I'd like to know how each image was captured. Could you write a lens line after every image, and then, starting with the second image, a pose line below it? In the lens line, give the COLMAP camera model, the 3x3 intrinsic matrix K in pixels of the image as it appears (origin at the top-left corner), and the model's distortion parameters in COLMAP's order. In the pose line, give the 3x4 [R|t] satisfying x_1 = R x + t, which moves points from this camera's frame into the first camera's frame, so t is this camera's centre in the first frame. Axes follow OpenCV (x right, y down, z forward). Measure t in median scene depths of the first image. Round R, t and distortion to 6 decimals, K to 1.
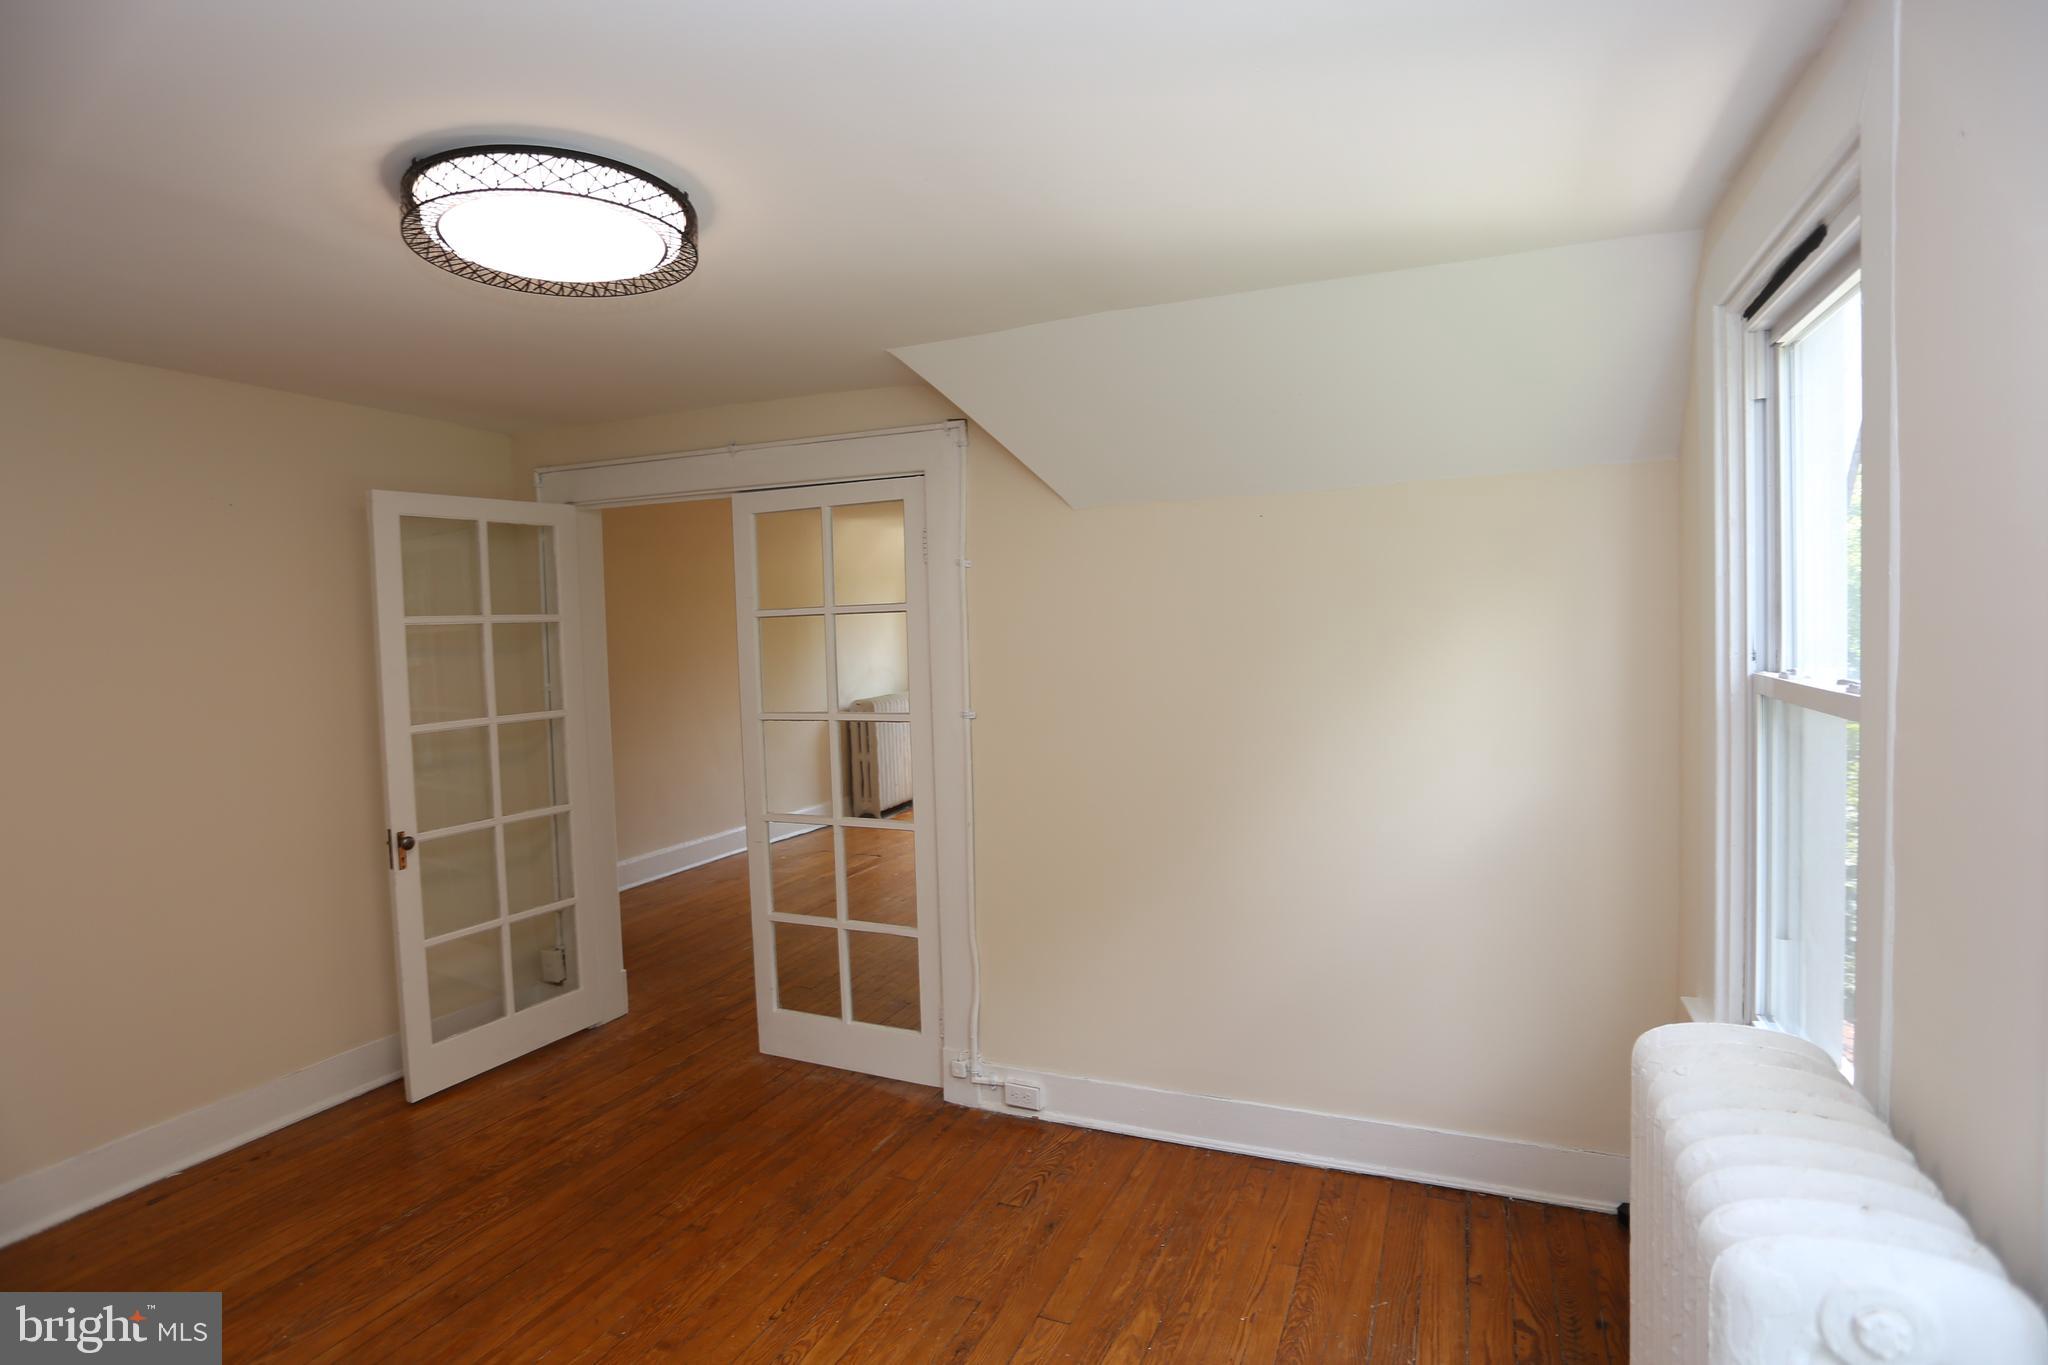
lens RADIAL K [[1067.4, 0, 1015.8], [0, 1067.4, 679.1], [0, 0, 1]] dist [-0.027863, 0.000070]
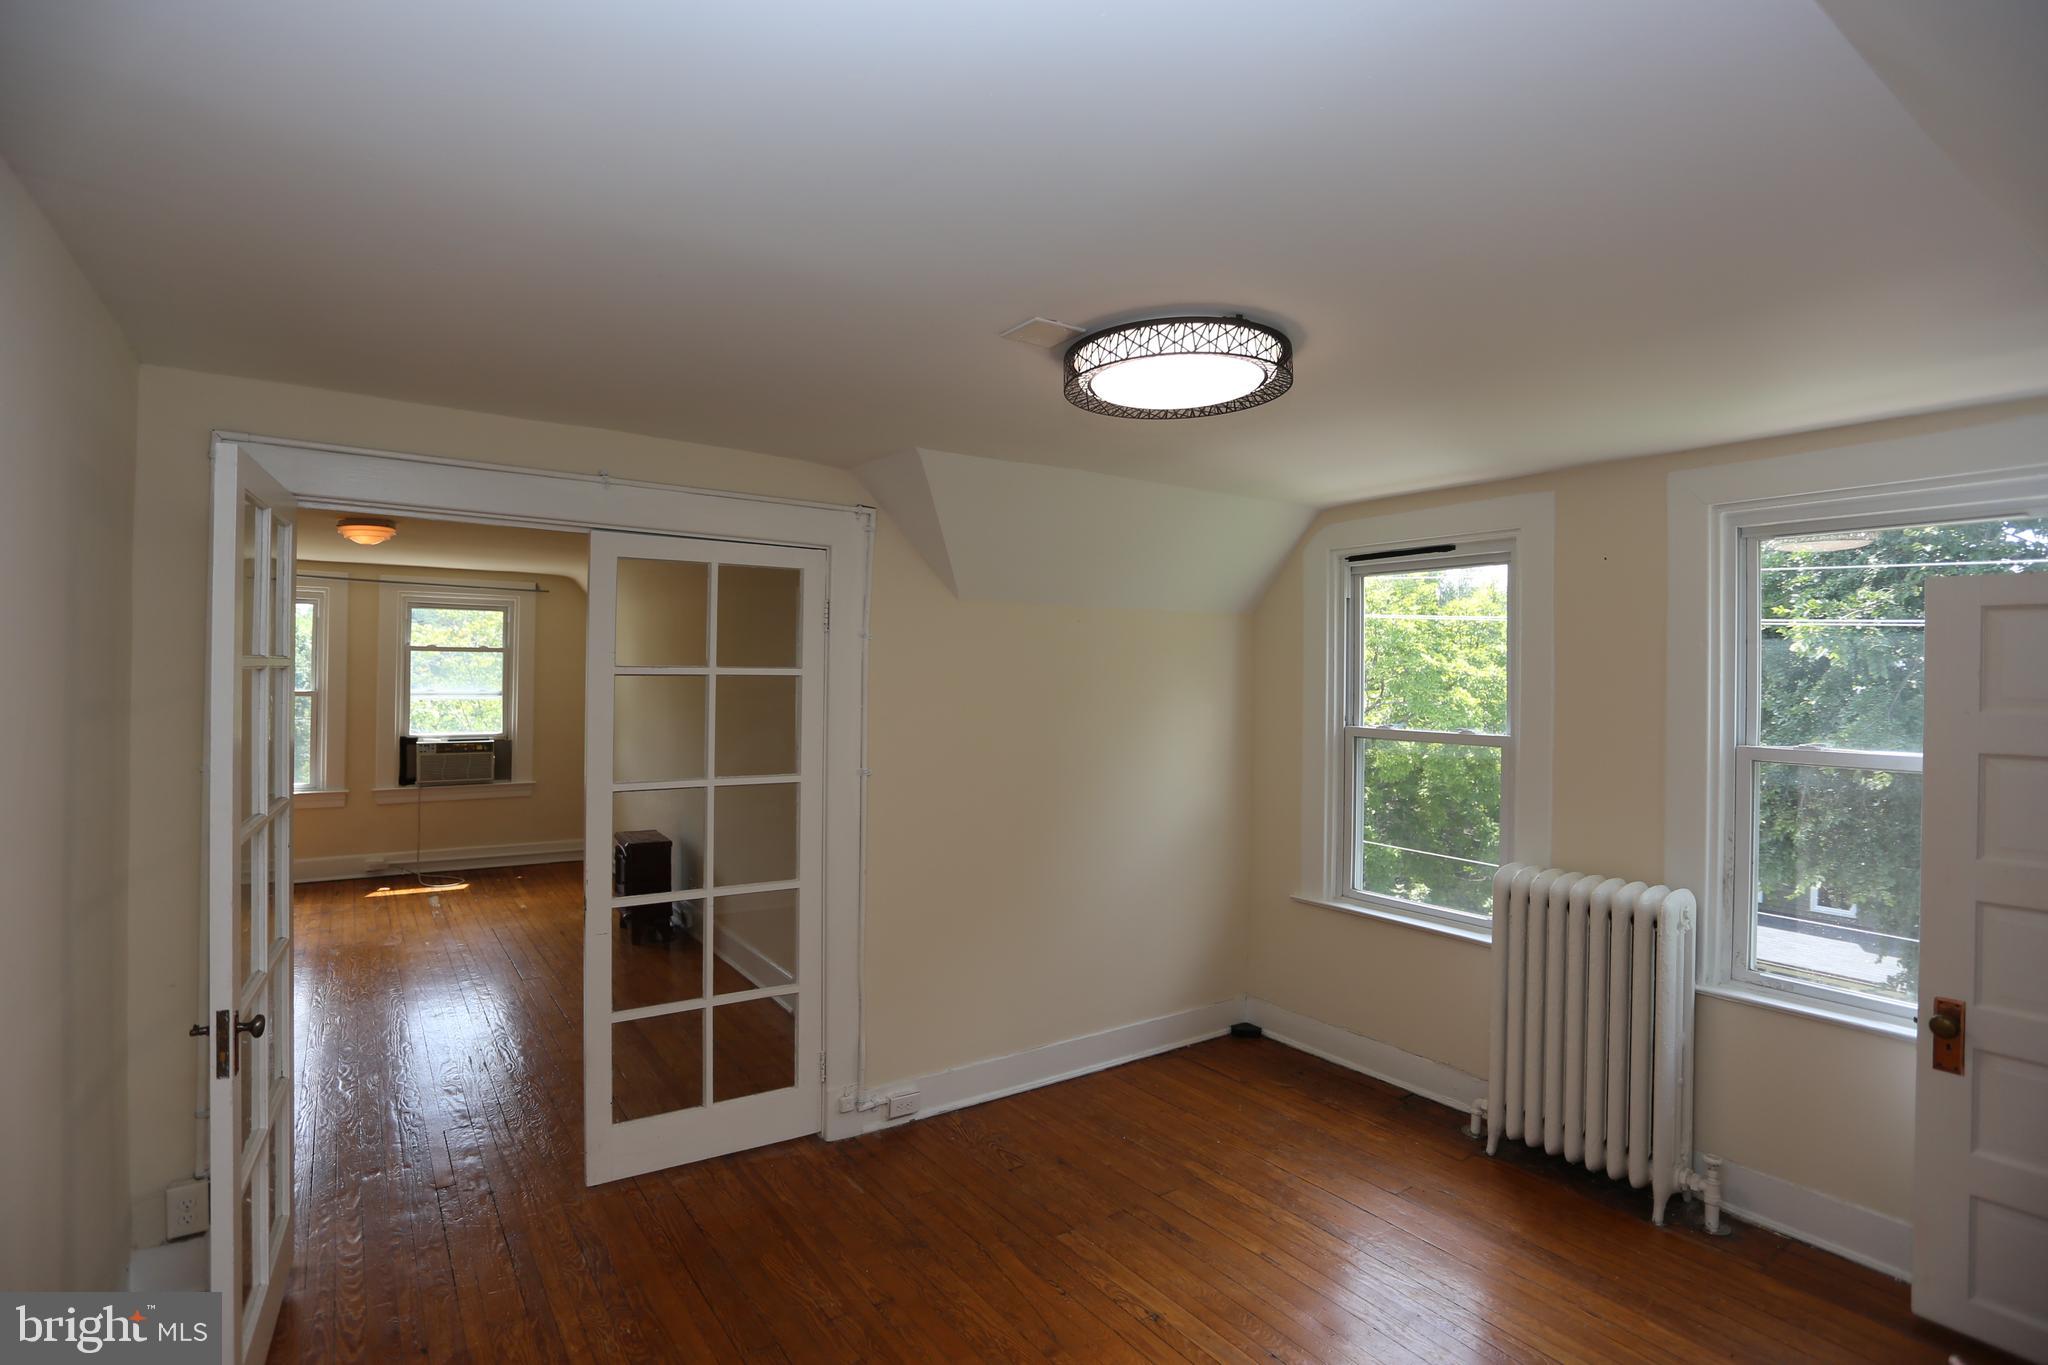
lens RADIAL K [[1014.0, 0, 1009.8], [0, 1014.0, 672.9], [0, 0, 1]] dist [0.000721, 0.002539]
pose [[0.516065, 0.044350, 0.855401, -0.880894], [0.014826, 0.998047, -0.060690, -0.002187], [-0.856421, 0.044003, 0.514399, 0.321843]]
